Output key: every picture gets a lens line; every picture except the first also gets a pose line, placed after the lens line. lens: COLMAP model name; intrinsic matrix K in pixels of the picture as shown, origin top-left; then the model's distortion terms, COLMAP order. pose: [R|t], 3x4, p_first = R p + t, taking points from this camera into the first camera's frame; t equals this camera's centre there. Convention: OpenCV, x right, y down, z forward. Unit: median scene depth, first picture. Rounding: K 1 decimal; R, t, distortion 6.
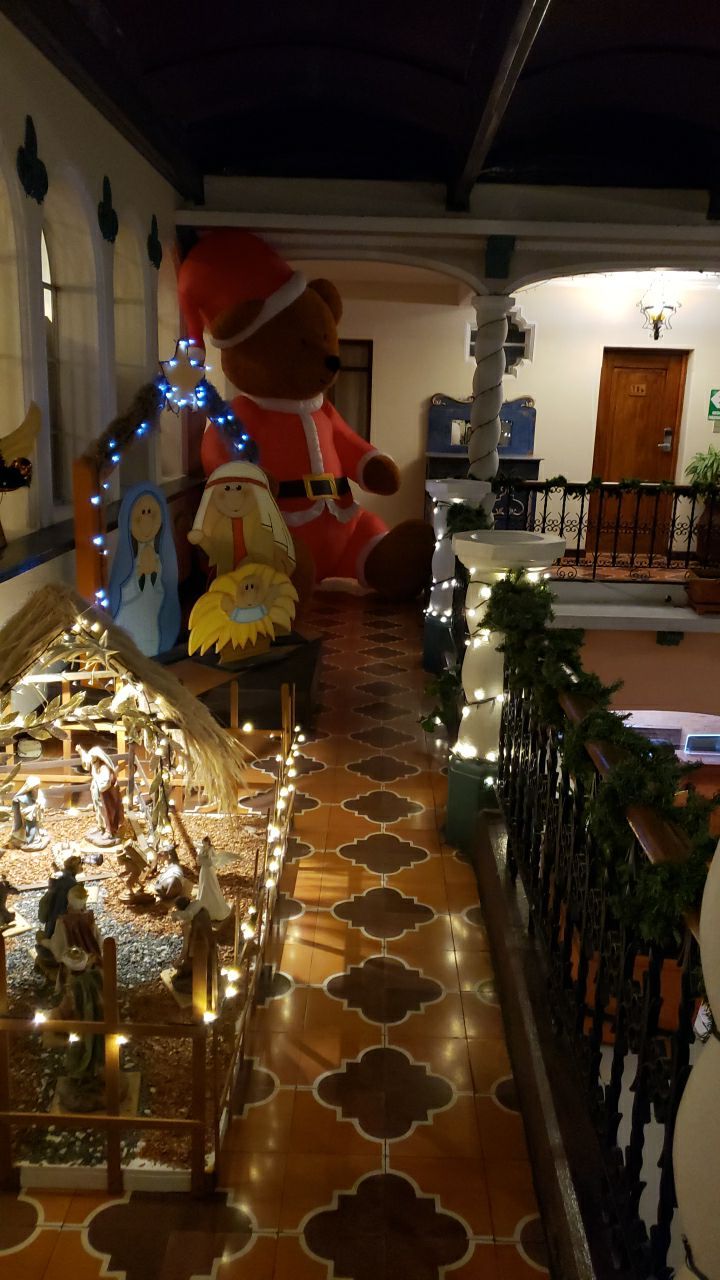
lens RADIAL K [[995.7, 0, 360.0], [0, 995.7, 640.0], [0, 0, 1]] dist [0.091689, -0.159406]
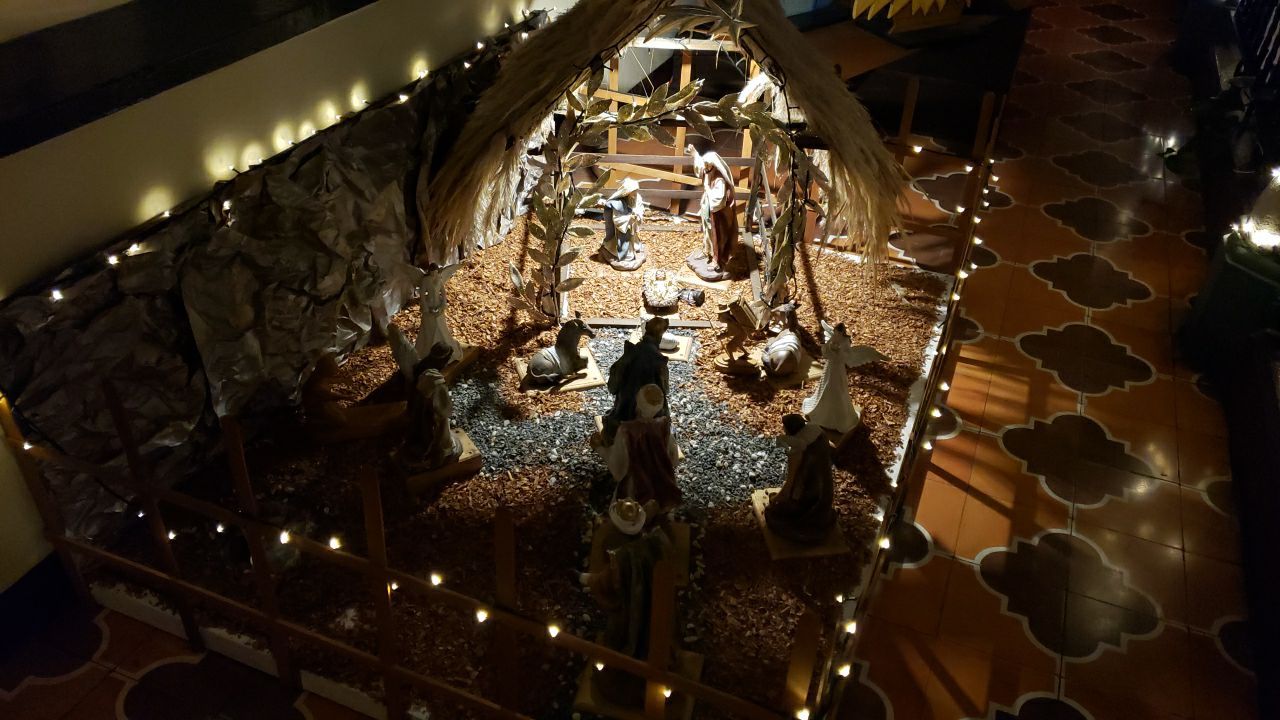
lens RADIAL K [[995.7, 0, 640.0], [0, 995.7, 360.0], [0, 0, 1]] dist [0.091689, -0.159406]
pose [[0.931947, 0.208821, -0.296426, -0.060355], [-0.089217, 0.924442, 0.370740, -0.021093], [0.351447, -0.319063, 0.880161, 0.275945]]
